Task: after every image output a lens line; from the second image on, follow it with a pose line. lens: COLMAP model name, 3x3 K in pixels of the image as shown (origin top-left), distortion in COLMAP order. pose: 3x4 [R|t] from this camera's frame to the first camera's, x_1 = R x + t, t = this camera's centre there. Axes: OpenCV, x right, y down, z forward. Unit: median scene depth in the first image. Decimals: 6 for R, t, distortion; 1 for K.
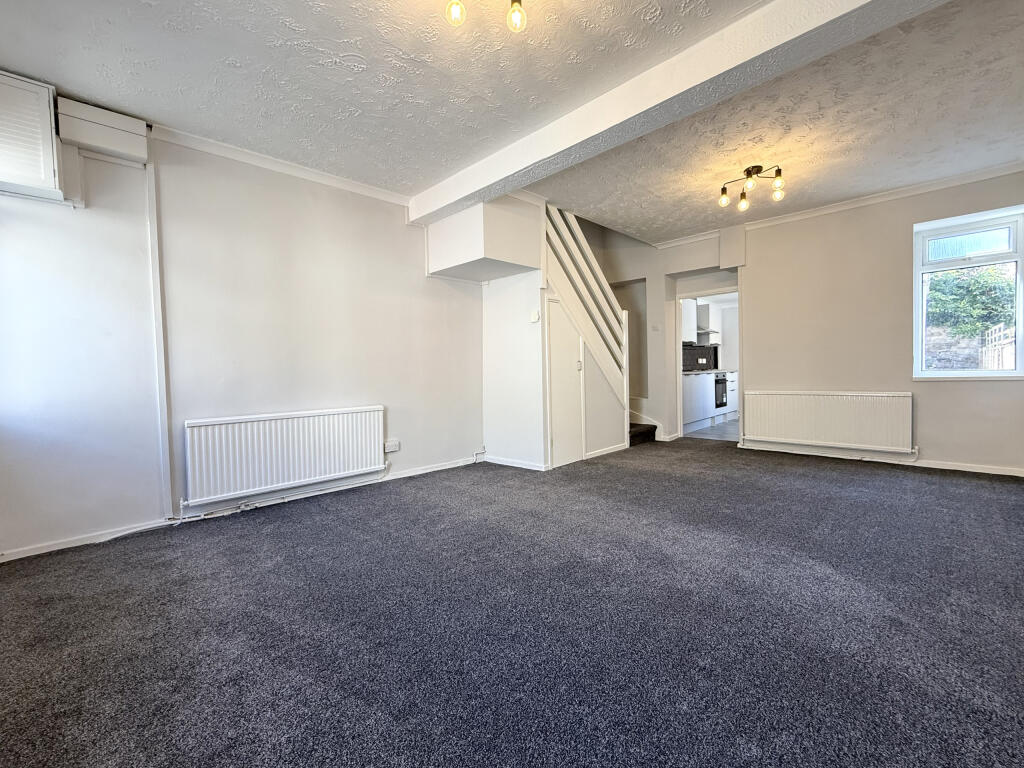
lens RADIAL K [[409.3, 0, 508.3], [0, 409.3, 382.7], [0, 0, 1]] dist [0.000668, 0.000345]
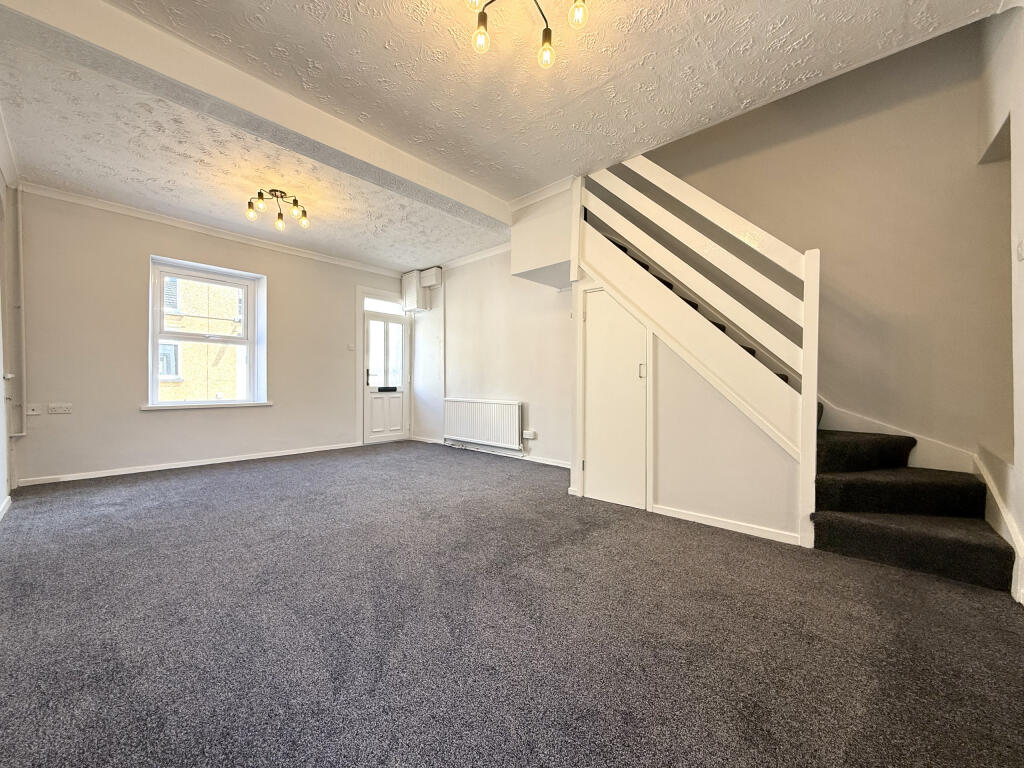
lens RADIAL K [[409.3, 0, 508.3], [0, 409.3, 382.7], [0, 0, 1]] dist [0.000668, 0.000345]
pose [[0.069378, 0.030605, -0.997121, 1.009561], [-0.026394, 0.999236, 0.028833, -0.042280], [0.997241, 0.024318, 0.070132, 0.872711]]
